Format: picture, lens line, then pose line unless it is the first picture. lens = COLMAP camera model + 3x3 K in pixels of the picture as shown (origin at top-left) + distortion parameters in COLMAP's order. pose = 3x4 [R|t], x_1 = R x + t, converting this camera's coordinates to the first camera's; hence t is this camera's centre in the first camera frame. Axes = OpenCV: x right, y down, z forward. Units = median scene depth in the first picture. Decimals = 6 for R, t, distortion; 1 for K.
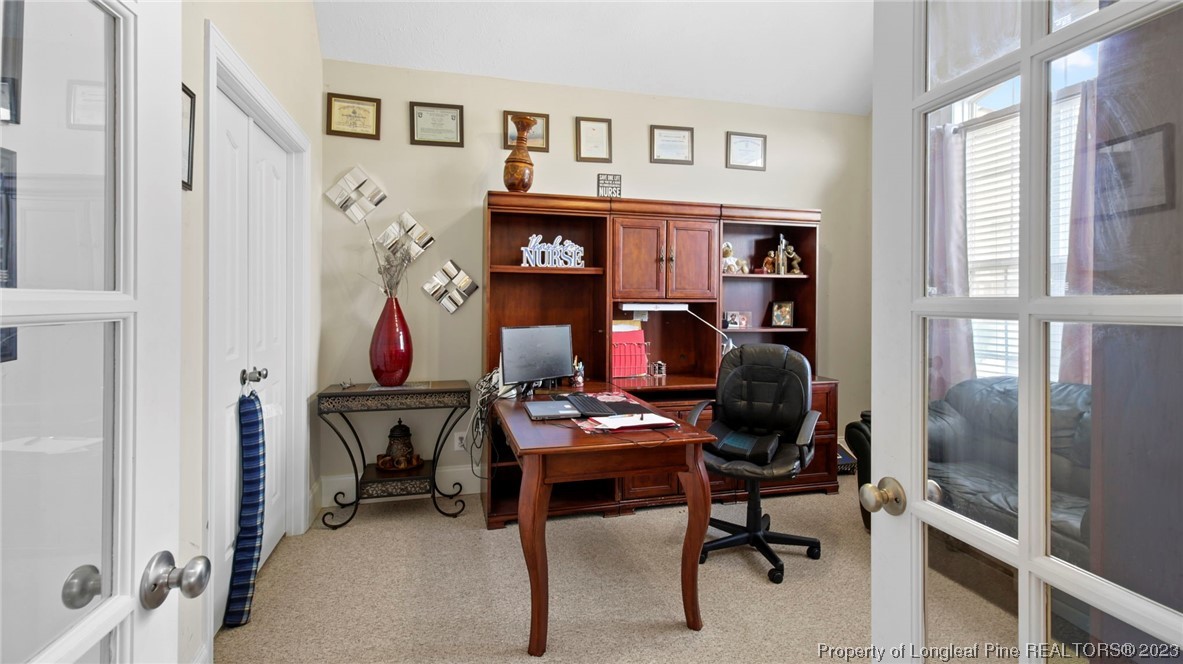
lens RADIAL K [[563.8, 0, 597.4], [0, 563.8, 308.9], [0, 0, 1]] dist [0.015472, 0.001050]
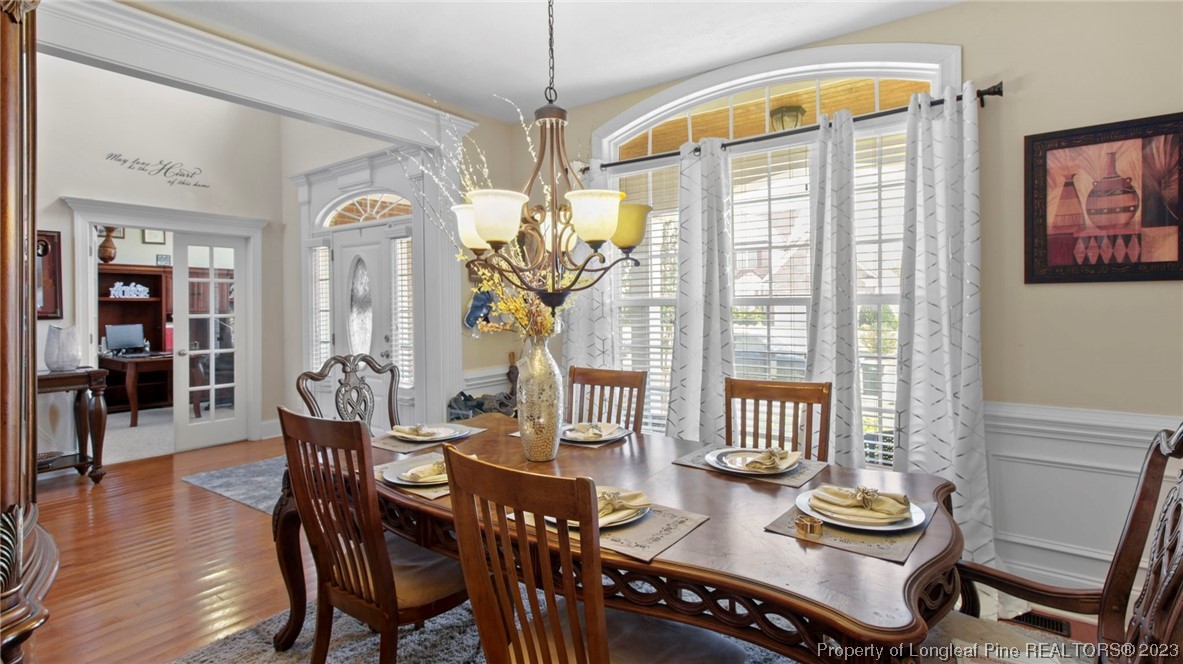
lens RADIAL K [[563.8, 0, 597.4], [0, 563.8, 308.9], [0, 0, 1]] dist [0.015472, 0.001050]
pose [[0.788488, -0.005711, 0.615023, -0.010958], [0.010353, 0.999938, -0.003988, -0.005346], [-0.614963, 0.009511, 0.788499, -1.749894]]
